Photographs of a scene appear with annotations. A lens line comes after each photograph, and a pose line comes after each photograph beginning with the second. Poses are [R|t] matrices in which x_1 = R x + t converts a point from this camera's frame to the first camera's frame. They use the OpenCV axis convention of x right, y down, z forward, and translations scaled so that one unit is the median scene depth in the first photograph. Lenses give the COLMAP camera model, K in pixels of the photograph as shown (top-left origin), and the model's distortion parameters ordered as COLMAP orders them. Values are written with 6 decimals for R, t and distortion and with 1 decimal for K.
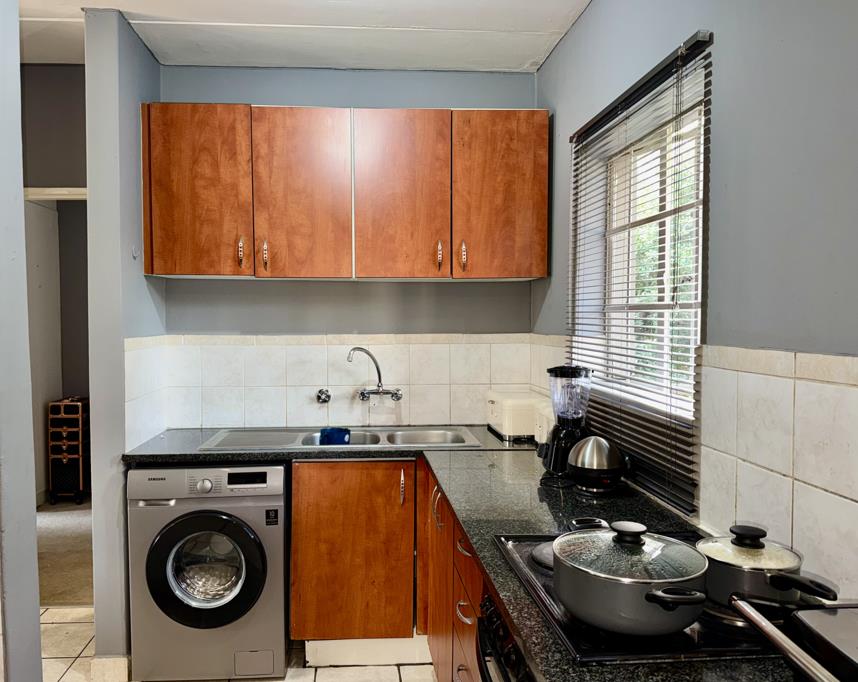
lens RADIAL K [[660.1, 0, 406.1], [0, 660.1, 340.0], [0, 0, 1]] dist [0.002349, -0.001046]
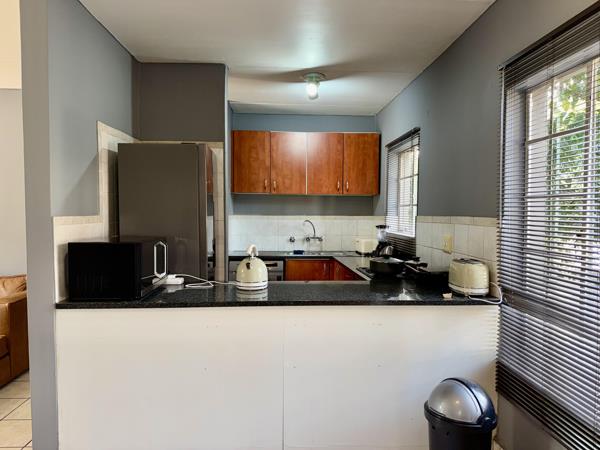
lens RADIAL K [[424.5, 0, 299.9], [0, 424.5, 226.9], [0, 0, 1]] dist [0.044506, -0.006469]
pose [[0.999887, 0.007235, -0.013172, -0.084450], [-0.007255, 0.999973, -0.001482, 0.043567], [0.013161, 0.001578, 0.999912, -0.758719]]
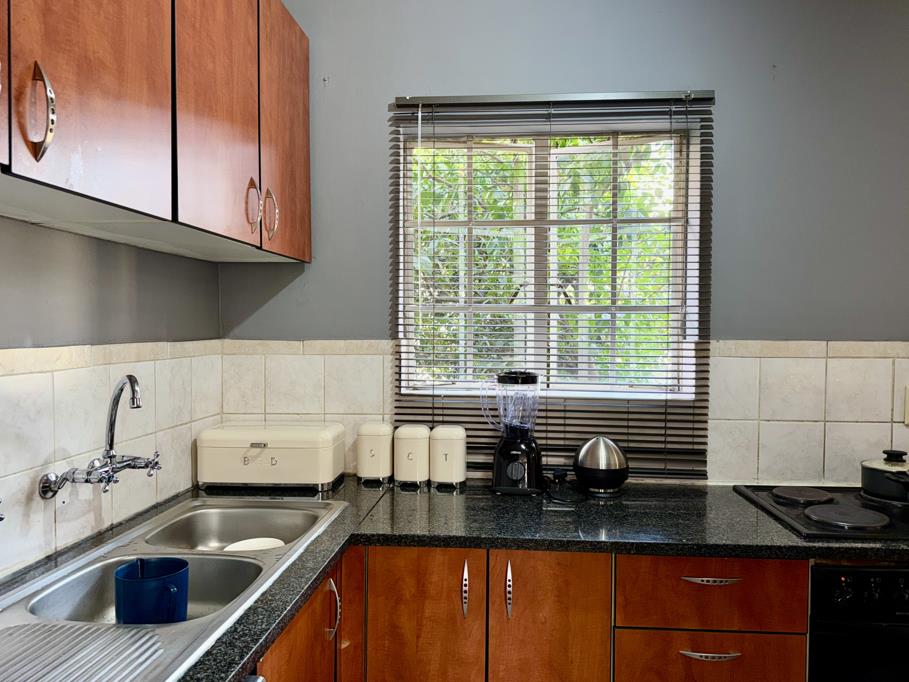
lens RADIAL K [[643.2, 0, 454.4], [0, 643.2, 343.8], [0, 0, 1]] dist [0.044506, -0.006469]
pose [[0.173957, -0.020842, 0.984533, -0.512470], [0.029555, 0.999436, 0.015935, -0.012271], [-0.984310, 0.026326, 0.174475, 0.757647]]
